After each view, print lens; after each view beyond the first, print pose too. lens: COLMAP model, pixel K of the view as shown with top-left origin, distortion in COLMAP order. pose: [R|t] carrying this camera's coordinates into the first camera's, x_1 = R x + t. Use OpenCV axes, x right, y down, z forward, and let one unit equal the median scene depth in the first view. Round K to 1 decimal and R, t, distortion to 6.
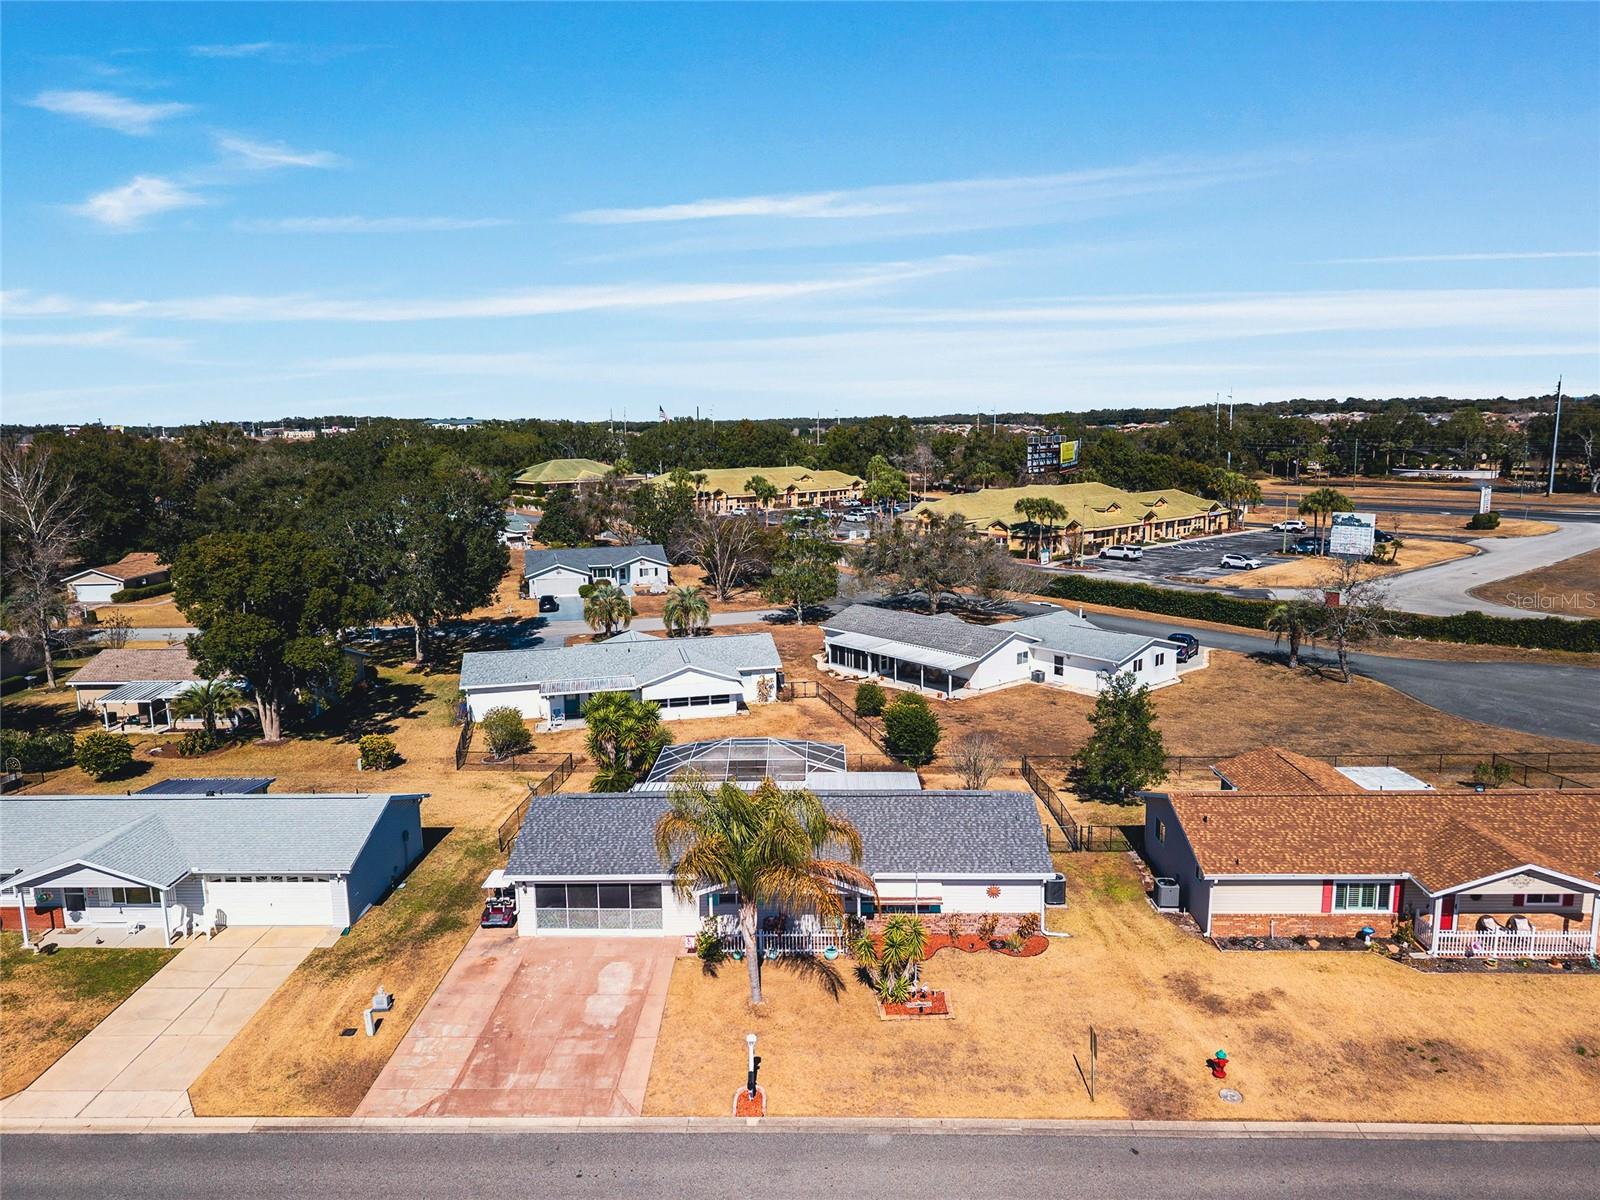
lens RADIAL K [[1072.6, 0, 799.8], [0, 1072.6, 602.3], [0, 0, 1]] dist [0.021511, -0.019732]
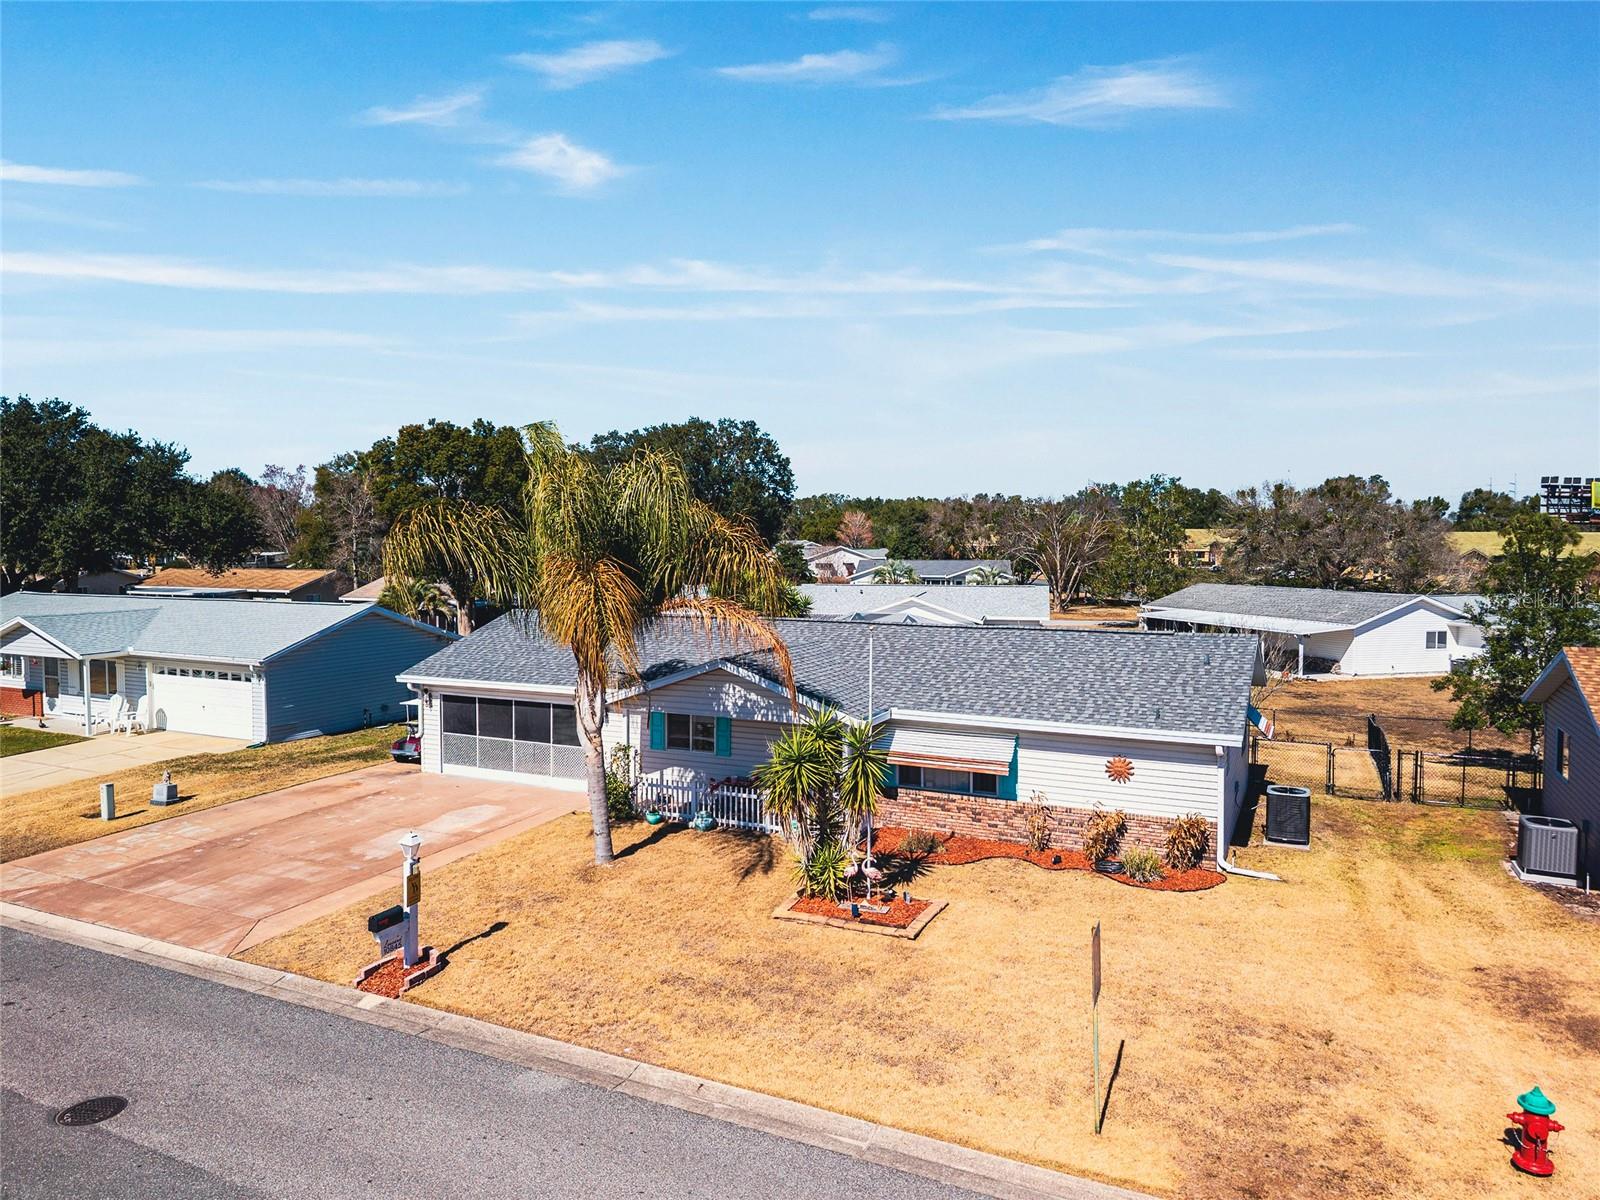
lens RADIAL K [[1072.6, 0, 797.1], [0, 1072.6, 603.1], [0, 0, 1]] dist [0.021511, -0.019732]
pose [[0.909184, 0.038815, -0.414582, 0.281249], [-0.084512, 0.992125, -0.092448, 0.282418], [0.407729, 0.119089, 0.905304, 0.523327]]
